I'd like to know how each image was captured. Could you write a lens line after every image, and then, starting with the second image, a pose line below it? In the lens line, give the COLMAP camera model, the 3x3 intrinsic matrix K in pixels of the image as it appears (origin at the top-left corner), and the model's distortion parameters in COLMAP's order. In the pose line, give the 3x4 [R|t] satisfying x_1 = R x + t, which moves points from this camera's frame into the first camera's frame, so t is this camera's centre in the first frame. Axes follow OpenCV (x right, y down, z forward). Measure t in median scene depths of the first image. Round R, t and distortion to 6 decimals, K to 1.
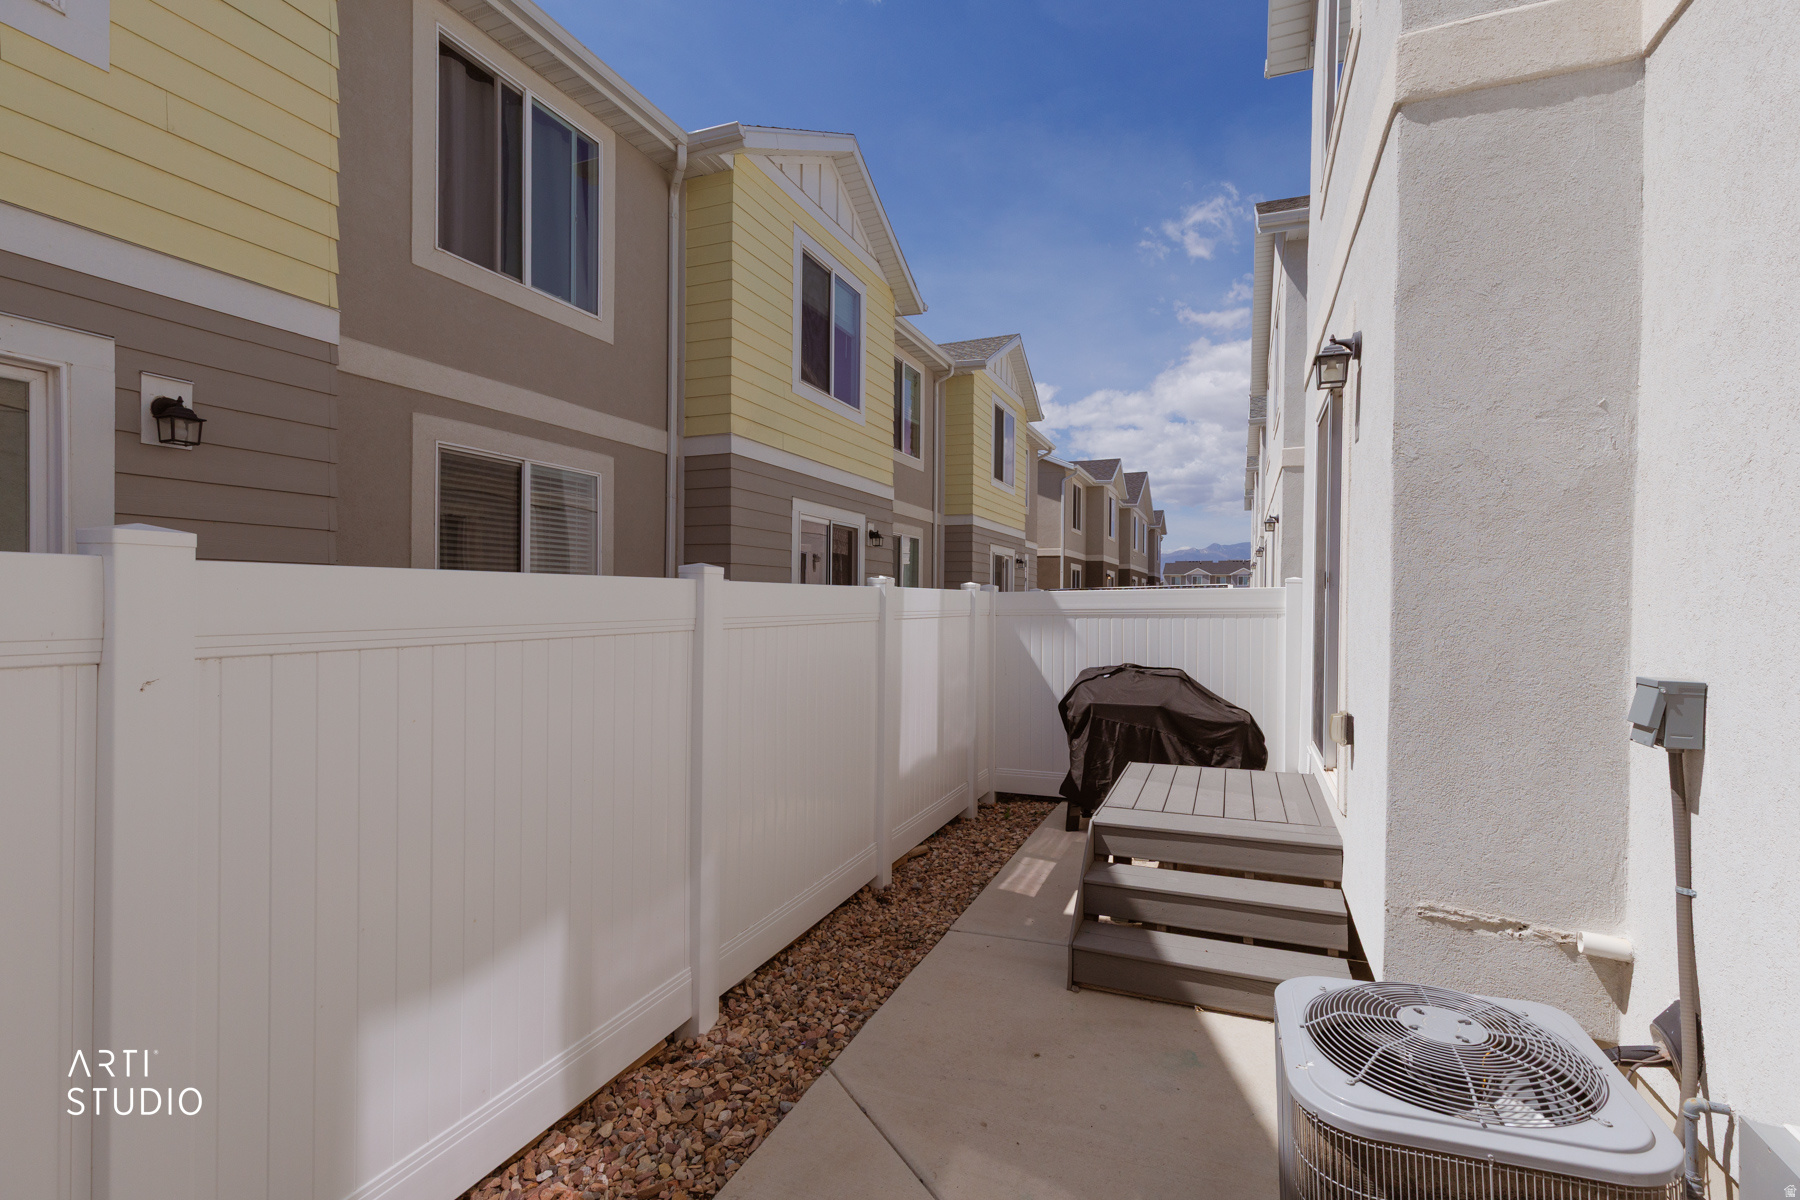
lens RADIAL K [[803.5, 0, 912.1], [0, 803.5, 599.0], [0, 0, 1]] dist [-0.000835, 0.002596]
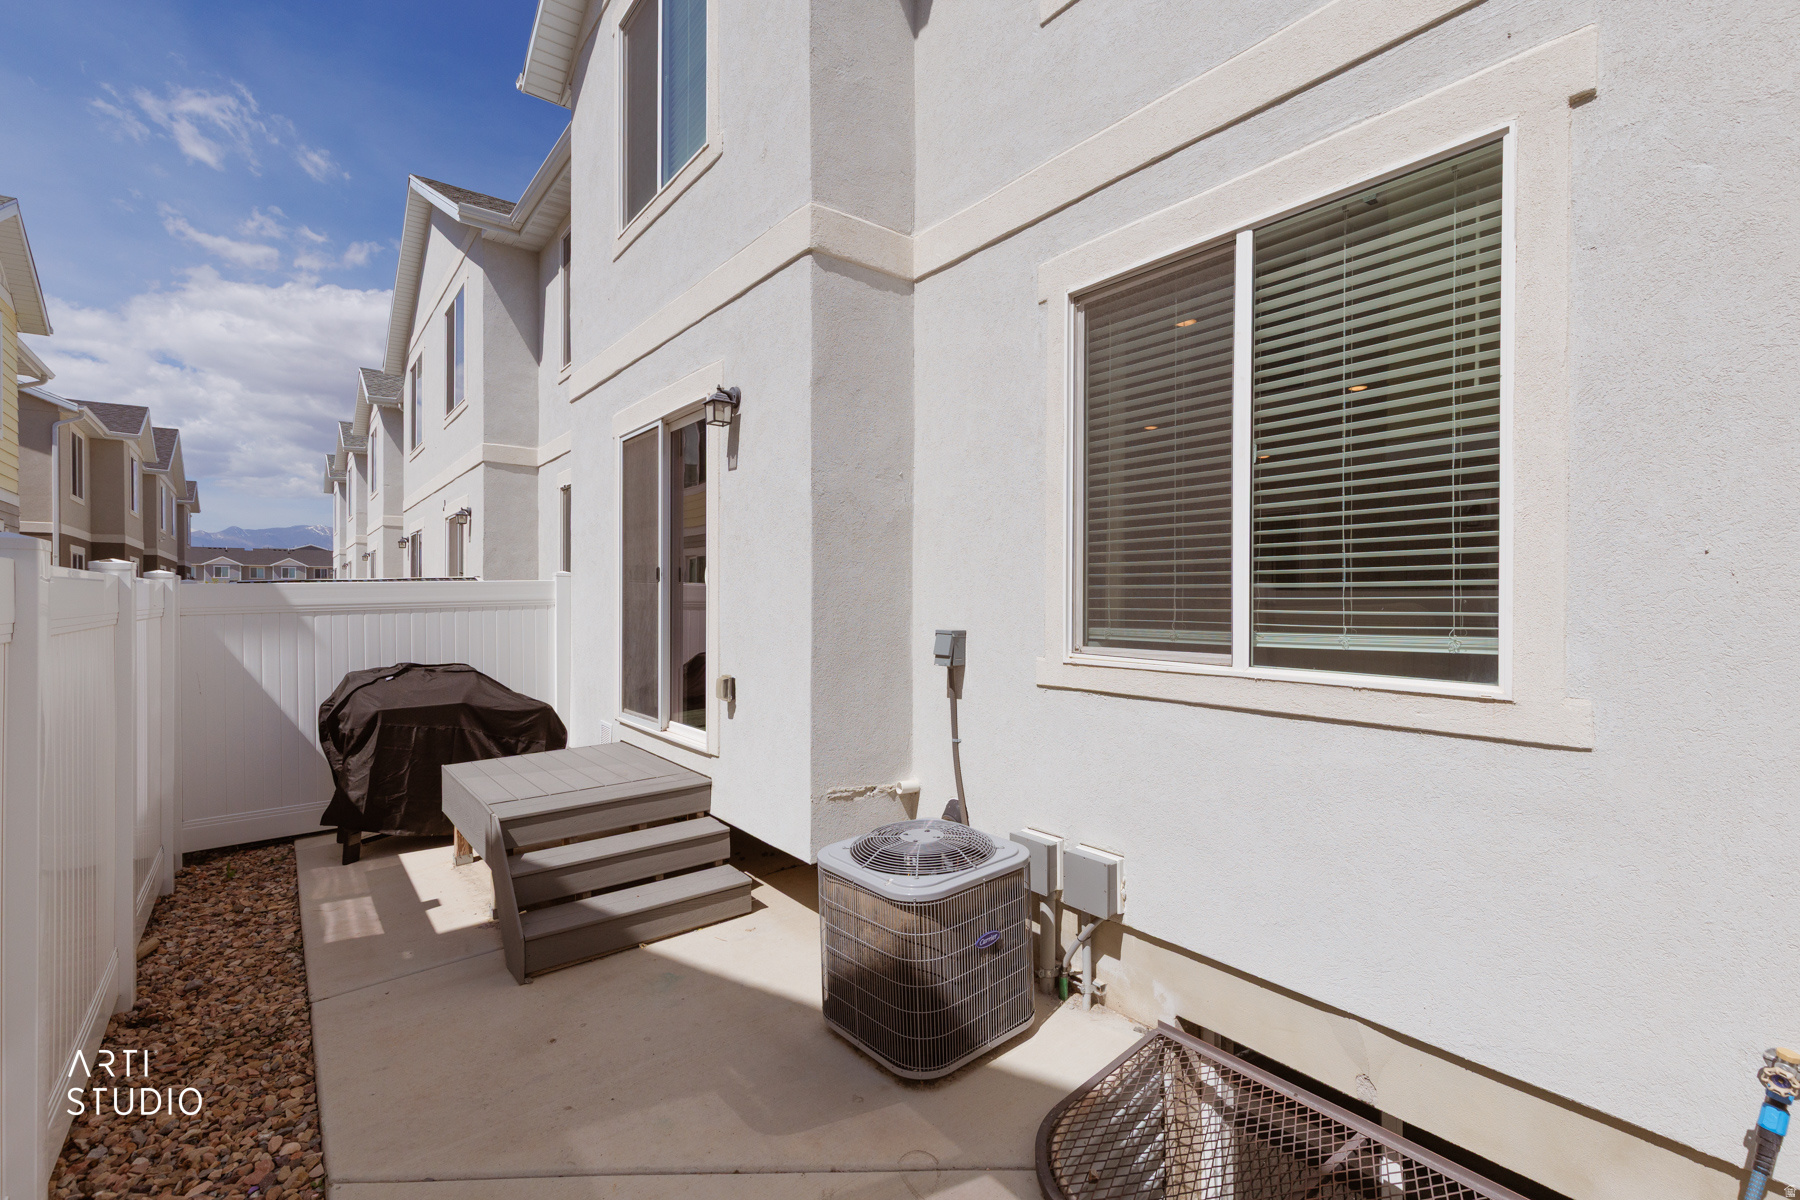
lens RADIAL K [[803.5, 0, 921.8], [0, 803.5, 600.3], [0, 0, 1]] dist [-0.000835, 0.002596]
pose [[0.481082, -0.015947, 0.876530, -0.293050], [0.007899, 0.999873, 0.013855, 0.001550], [-0.876640, 0.000258, 0.481147, 0.060798]]
